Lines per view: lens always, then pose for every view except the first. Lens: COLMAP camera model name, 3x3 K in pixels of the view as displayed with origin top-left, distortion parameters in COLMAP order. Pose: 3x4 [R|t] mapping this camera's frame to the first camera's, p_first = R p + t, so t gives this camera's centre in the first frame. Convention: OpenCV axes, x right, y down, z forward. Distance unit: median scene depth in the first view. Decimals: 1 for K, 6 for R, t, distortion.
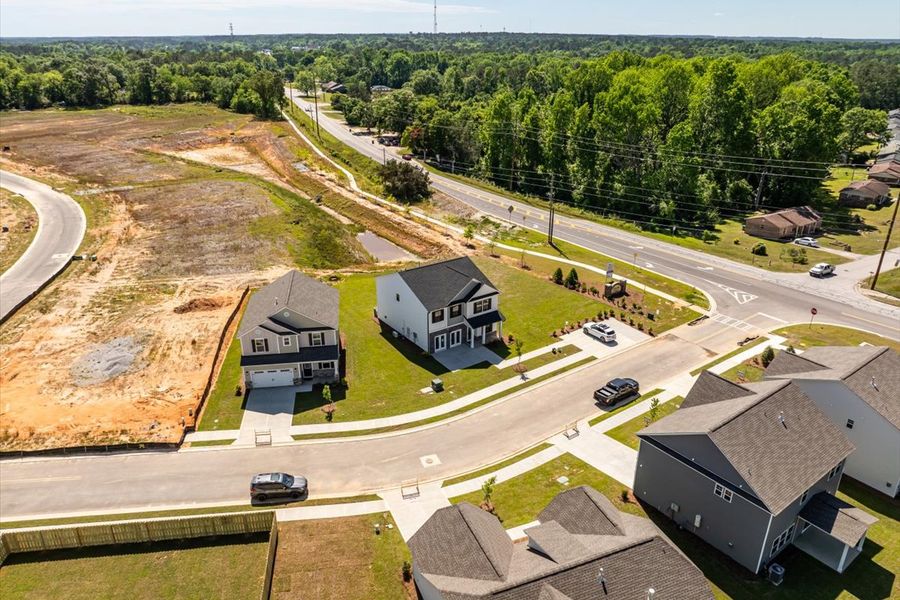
lens RADIAL K [[635.0, 0, 452.4], [0, 635.0, 297.6], [0, 0, 1]] dist [-0.042838, 0.008477]
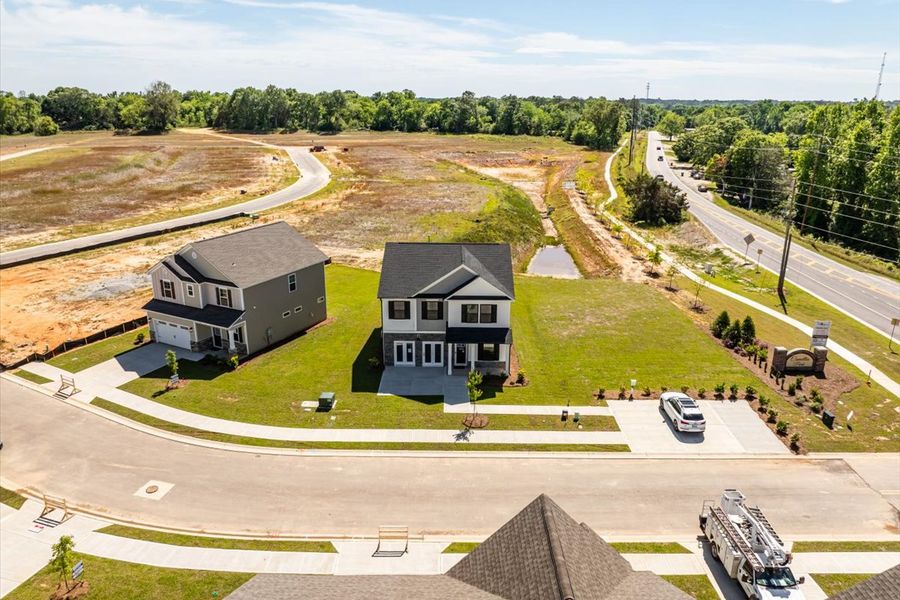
lens RADIAL K [[635.0, 0, 453.0], [0, 635.0, 296.7], [0, 0, 1]] dist [-0.042838, 0.008477]
pose [[0.811753, 0.178671, -0.555998, 0.310472], [-0.231140, 0.972602, -0.024914, 0.015683], [0.536314, 0.148737, 0.830810, 0.387615]]
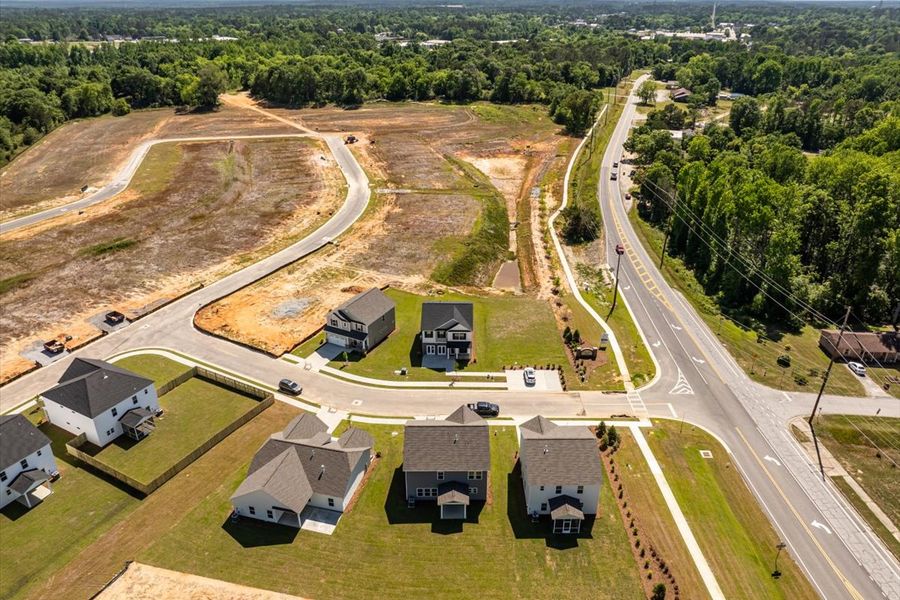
lens RADIAL K [[635.0, 0, 452.5], [0, 635.0, 295.8], [0, 0, 1]] dist [-0.042838, 0.008477]
pose [[0.804965, 0.255793, -0.535352, 0.740590], [-0.229610, 0.966291, 0.116451, -0.230377], [0.547093, 0.029183, 0.836563, -0.324013]]
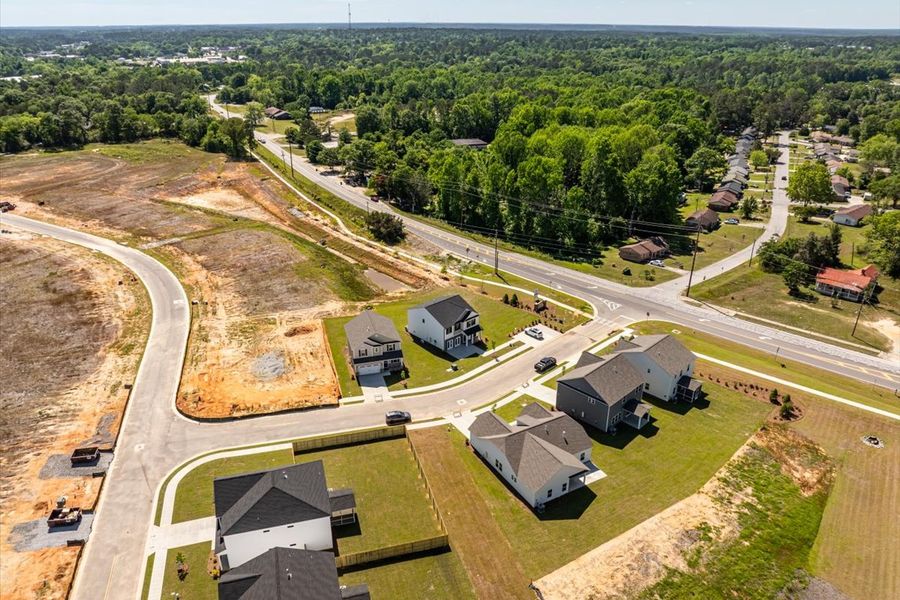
lens RADIAL K [[635.0, 0, 452.2], [0, 635.0, 296.9], [0, 0, 1]] dist [-0.042838, 0.008477]
pose [[0.990537, -0.055001, 0.125747, -0.194513], [0.053048, 0.998414, 0.018831, -0.083058], [-0.126583, -0.011982, 0.991884, -0.675528]]
